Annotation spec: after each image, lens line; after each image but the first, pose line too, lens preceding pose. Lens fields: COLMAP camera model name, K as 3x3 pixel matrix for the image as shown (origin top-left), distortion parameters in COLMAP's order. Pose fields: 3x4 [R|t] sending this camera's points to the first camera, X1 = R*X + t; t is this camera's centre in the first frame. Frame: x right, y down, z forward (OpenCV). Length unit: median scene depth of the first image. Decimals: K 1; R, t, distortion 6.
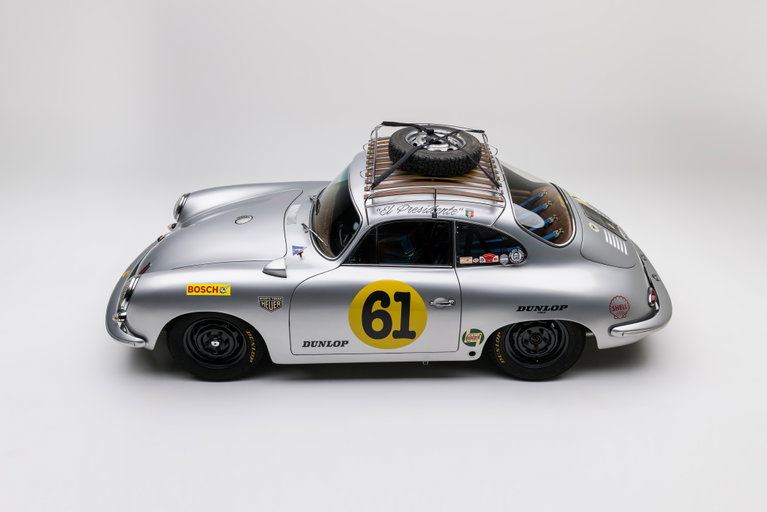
lens RADIAL K [[720.2, 0, 383.5], [0, 720.2, 256.0], [0, 0, 1]] dist [0.103439, -0.001627]
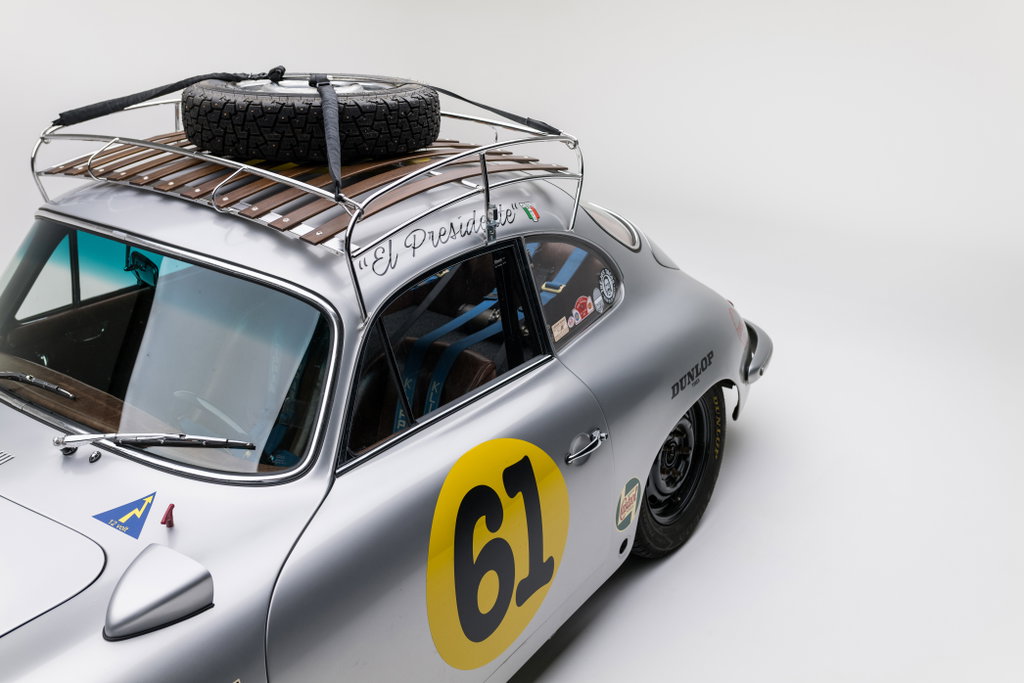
lens RADIAL K [[961.6, 0, 512.0], [0, 961.6, 341.5], [0, 0, 1]] dist [0.103439, -0.001627]
pose [[0.590955, -0.323985, 0.738787, -0.290496], [0.421653, 0.904802, 0.059509, -0.030233], [-0.687736, 0.276345, 0.671307, 0.657056]]
